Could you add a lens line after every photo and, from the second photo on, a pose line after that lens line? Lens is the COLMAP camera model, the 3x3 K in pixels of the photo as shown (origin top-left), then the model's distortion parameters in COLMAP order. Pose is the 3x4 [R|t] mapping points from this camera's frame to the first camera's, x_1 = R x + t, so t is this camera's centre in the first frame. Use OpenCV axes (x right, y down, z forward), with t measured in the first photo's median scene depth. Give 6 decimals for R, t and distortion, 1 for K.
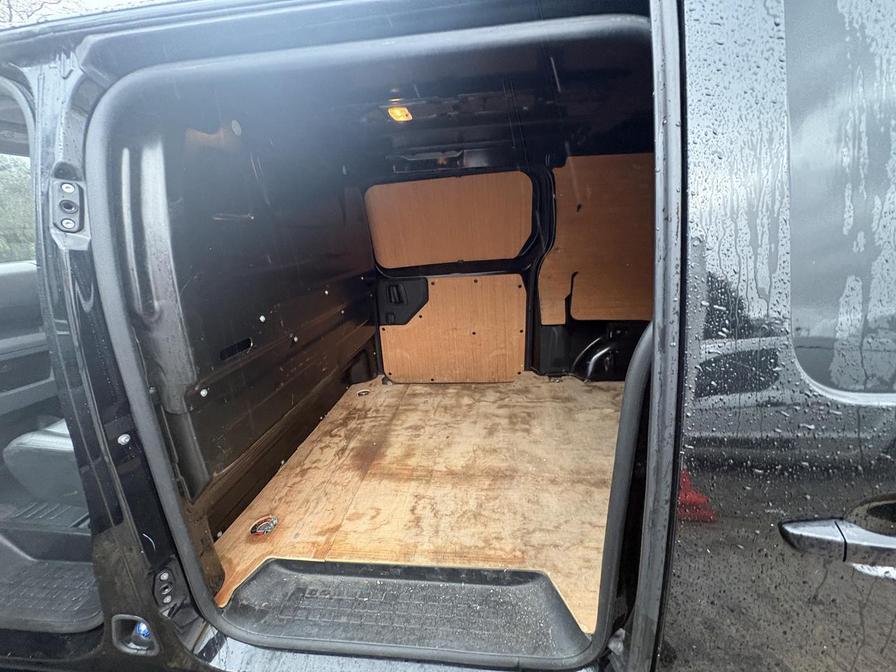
lens RADIAL K [[356.5, 0, 445.4], [0, 356.5, 338.5], [0, 0, 1]] dist [0.001119, 0.000130]
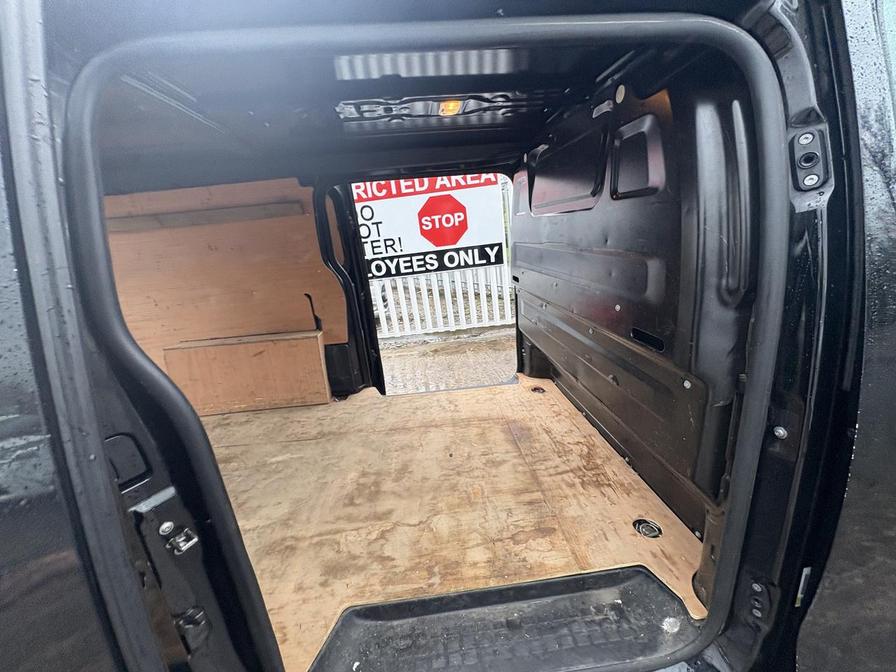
lens RADIAL K [[356.5, 0, 446.9], [0, 356.5, 343.3], [0, 0, 1]] dist [0.001119, 0.000130]
pose [[-0.971286, 0.182069, -0.153151, 0.094953], [0.061668, 0.814379, 0.577048, -0.446073], [0.229786, 0.551034, -0.802222, 1.415597]]
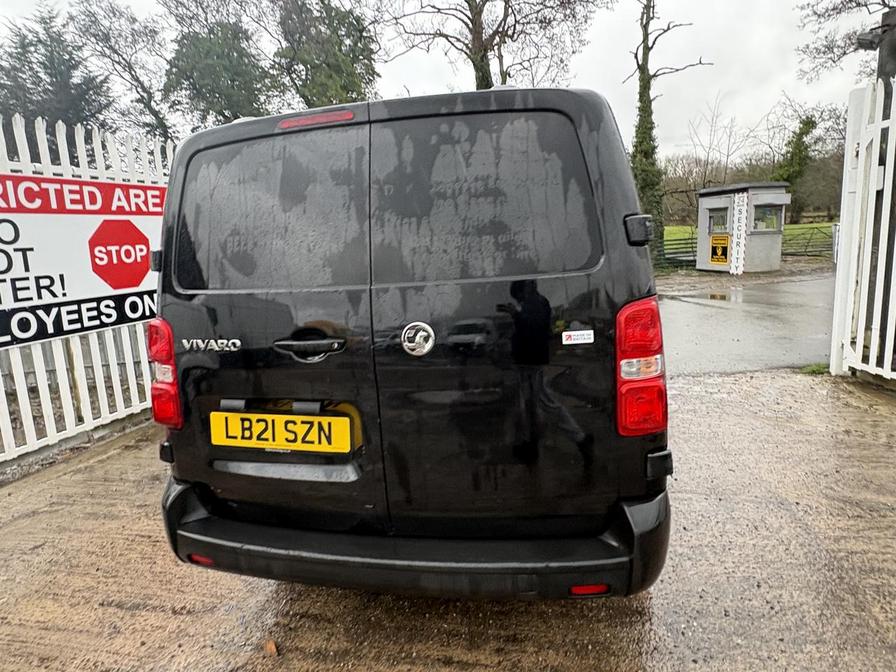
lens RADIAL K [[562.8, 0, 457.7], [0, 562.8, 329.5], [0, 0, 1]] dist [0.000836, 0.002047]
pose [[-0.135071, 0.178274, -0.974666, 1.977466], [-0.231778, 0.950704, 0.206011, -0.316769], [0.963346, 0.253732, -0.087093, 0.905933]]
